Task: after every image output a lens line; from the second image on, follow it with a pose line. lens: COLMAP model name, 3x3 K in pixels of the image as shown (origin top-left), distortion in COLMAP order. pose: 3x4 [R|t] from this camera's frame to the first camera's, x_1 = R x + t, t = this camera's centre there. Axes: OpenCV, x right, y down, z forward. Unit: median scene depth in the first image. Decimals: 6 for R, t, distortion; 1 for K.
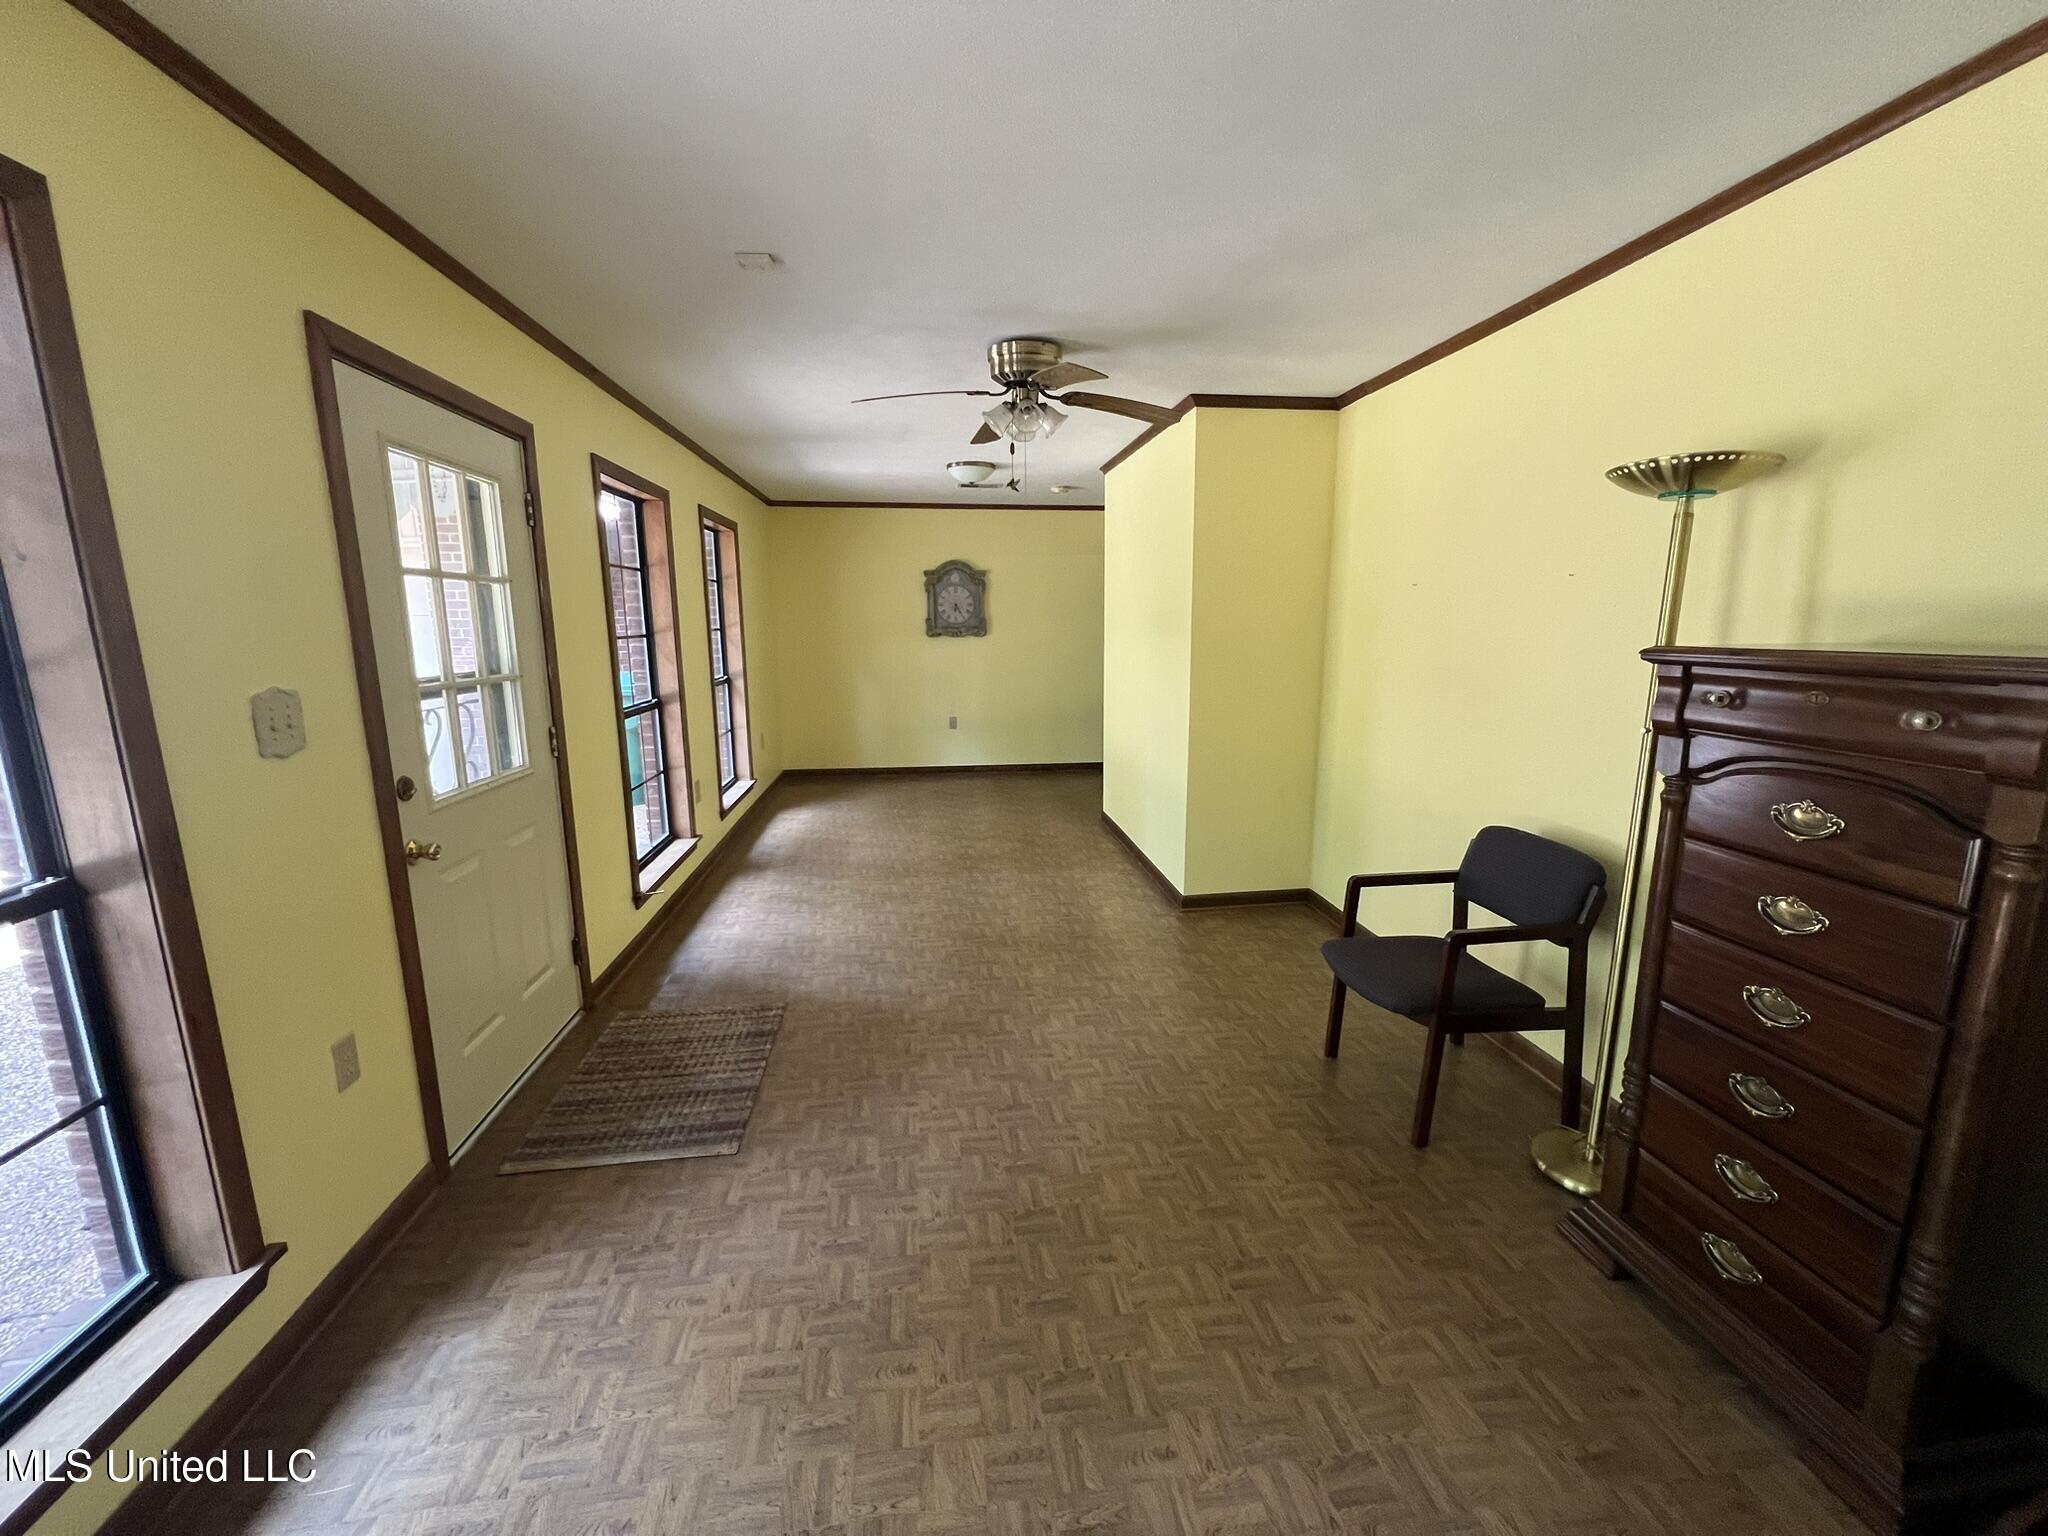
lens RADIAL K [[819.0, 0, 1022.8], [0, 819.0, 770.8], [0, 0, 1]] dist [-0.000043, 0.000582]
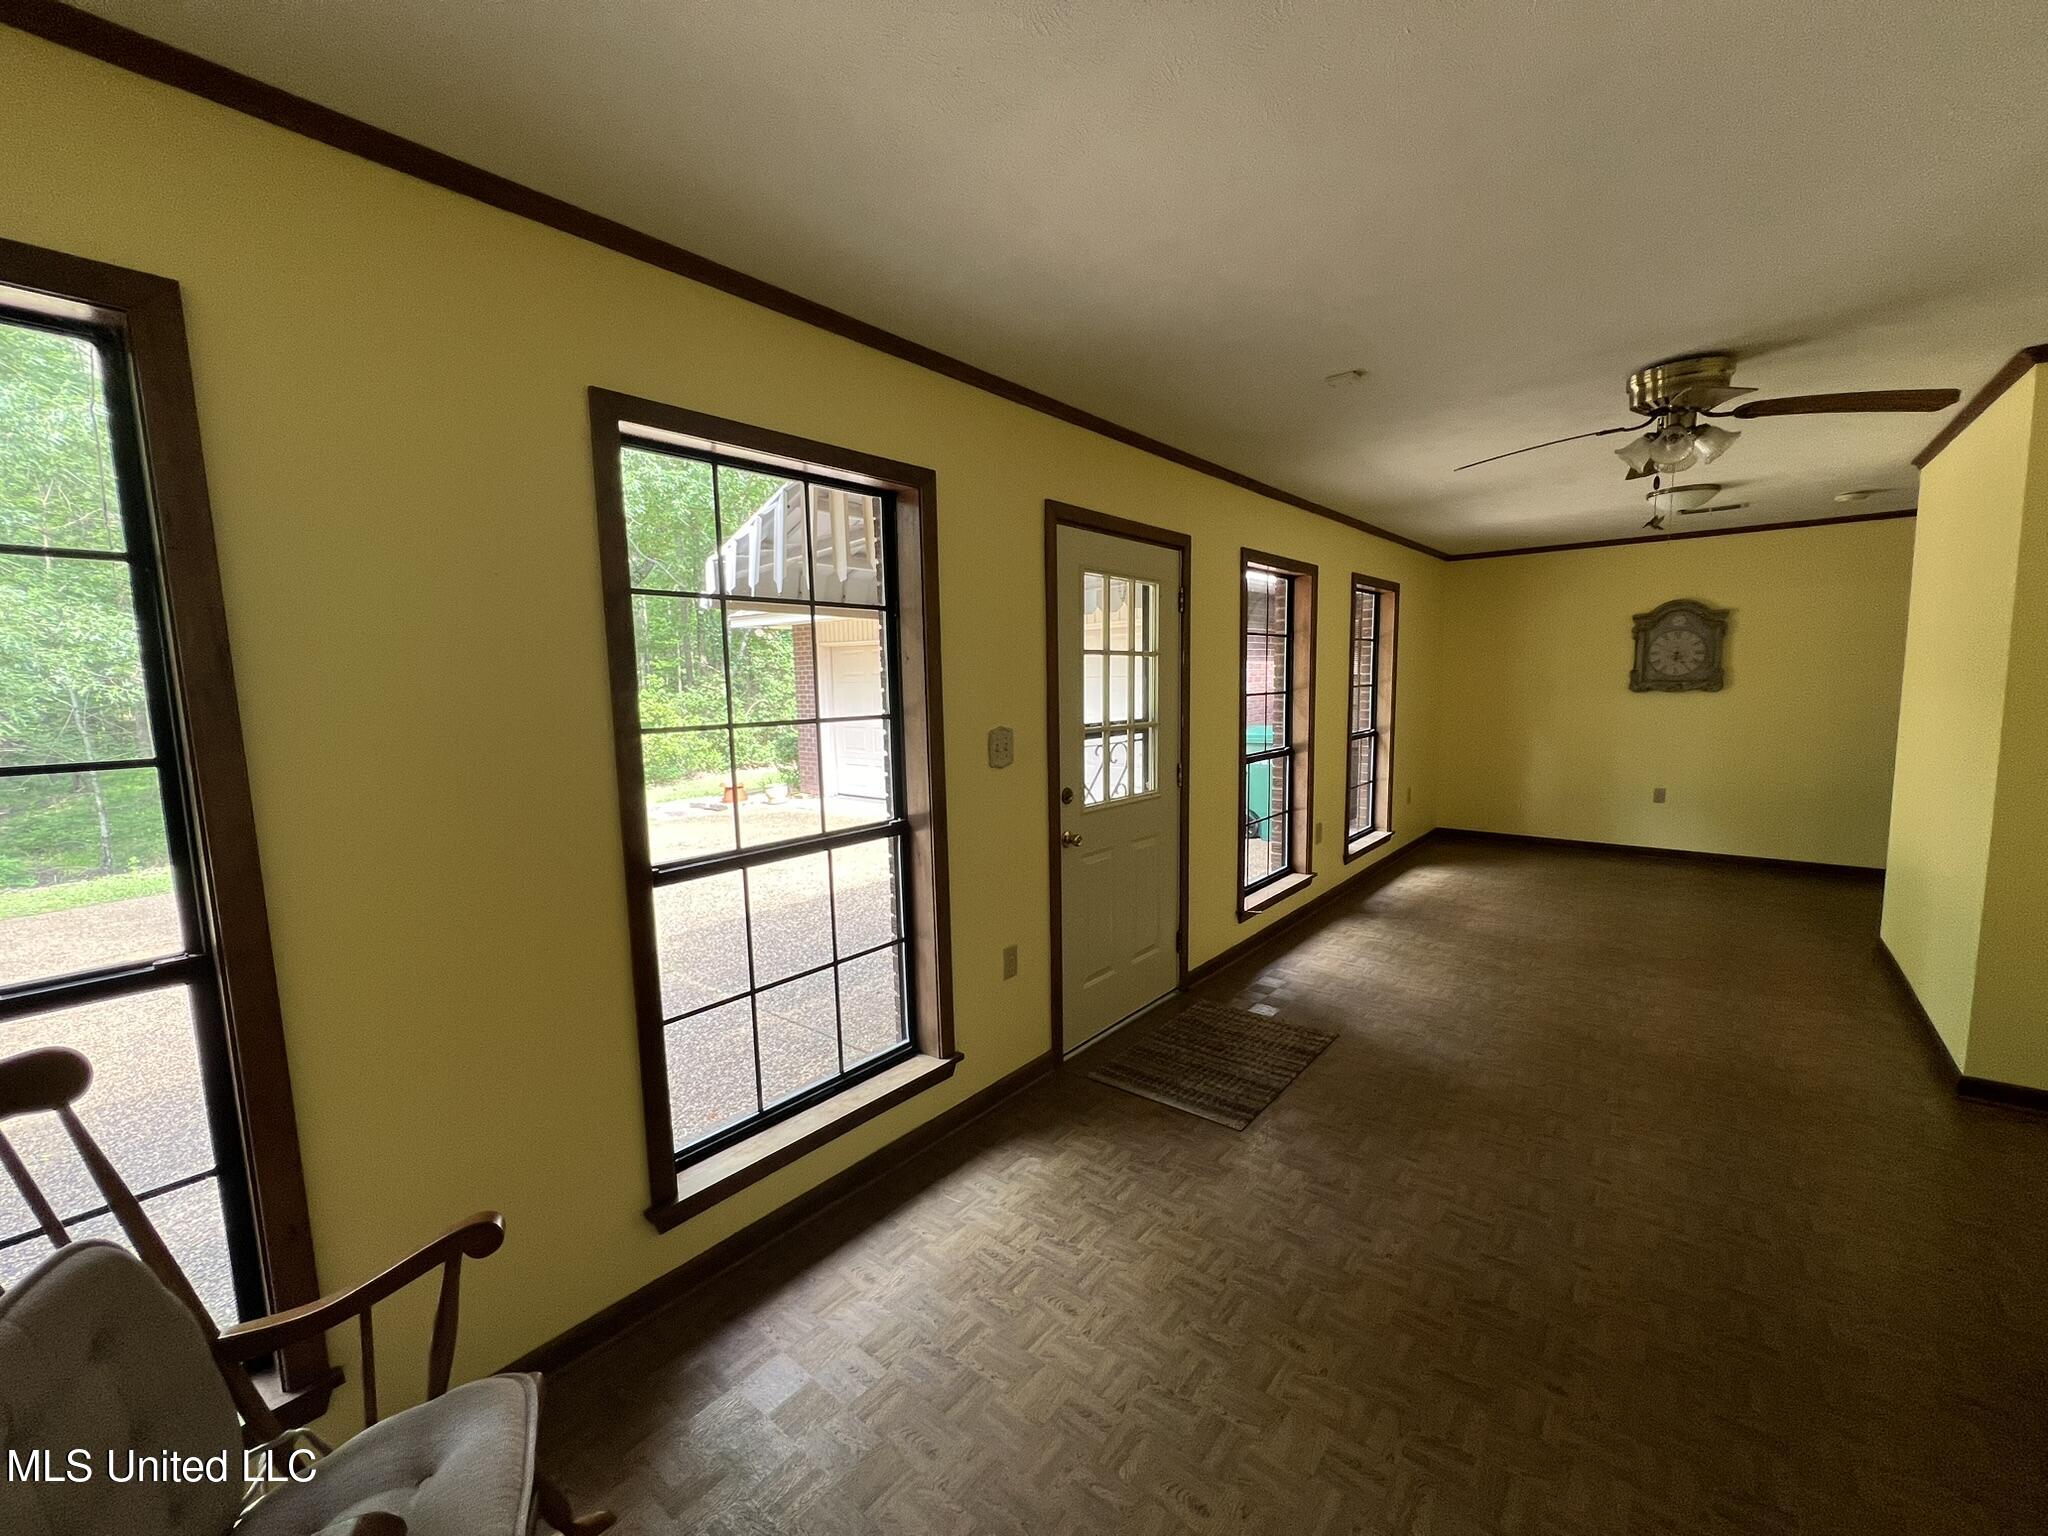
lens RADIAL K [[819.0, 0, 1029.0], [0, 819.0, 771.8], [0, 0, 1]] dist [-0.000043, 0.000582]
pose [[0.684618, 0.073319, -0.725205, 0.229507], [-0.117357, 0.993035, -0.010393, 0.001203], [0.719392, 0.092223, 0.688454, -0.071110]]
